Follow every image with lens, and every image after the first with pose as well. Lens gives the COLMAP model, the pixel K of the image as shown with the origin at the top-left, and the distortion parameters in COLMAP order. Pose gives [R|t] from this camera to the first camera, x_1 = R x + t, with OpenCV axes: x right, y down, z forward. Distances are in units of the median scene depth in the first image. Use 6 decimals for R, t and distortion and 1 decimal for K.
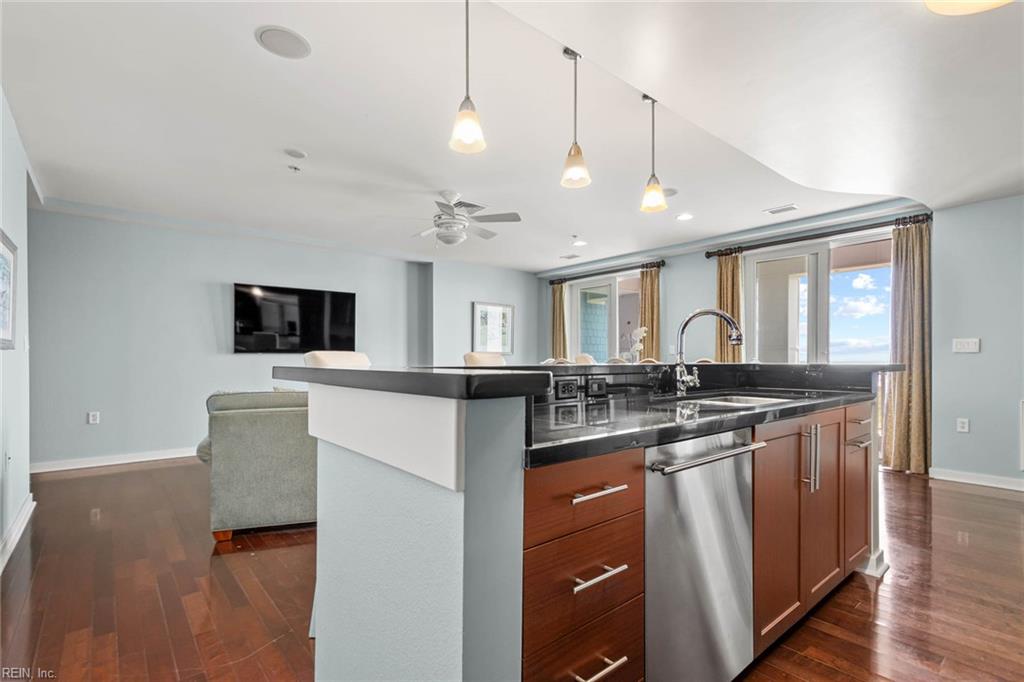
lens RADIAL K [[485.5, 0, 512.6], [0, 485.5, 351.4], [0, 0, 1]] dist [0.002917, 0.000199]
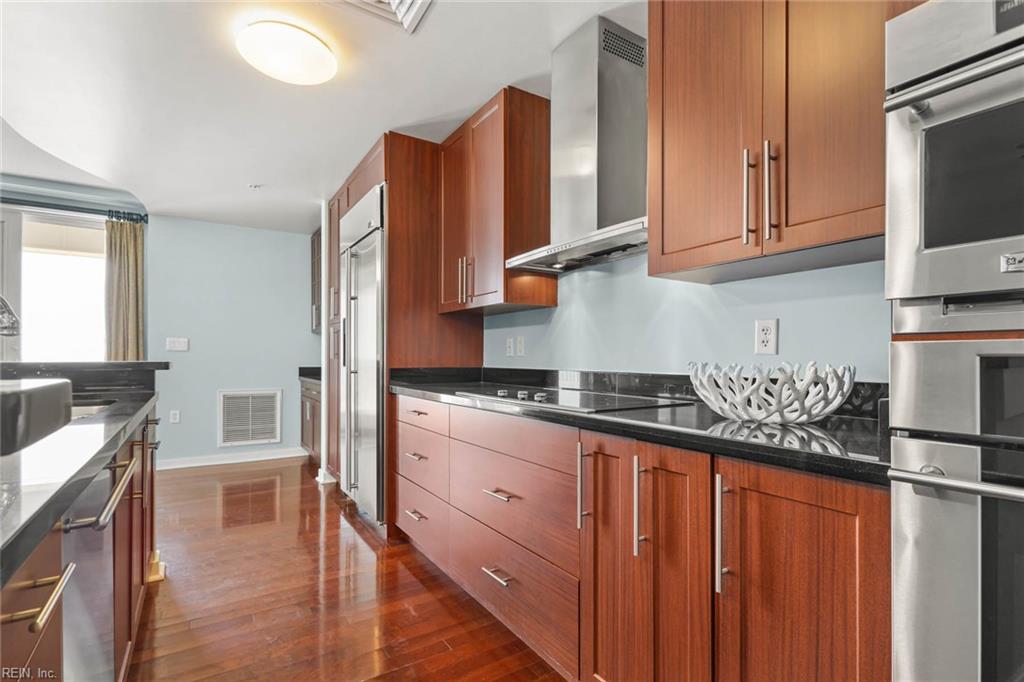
lens RADIAL K [[485.5, 0, 514.2], [0, 485.5, 356.4], [0, 0, 1]] dist [0.002917, 0.000199]
pose [[0.117130, 0.001916, 0.993115, -0.071700], [-0.016870, 0.999858, 0.000061, 0.001847], [-0.992973, -0.016761, 0.117145, 0.096846]]
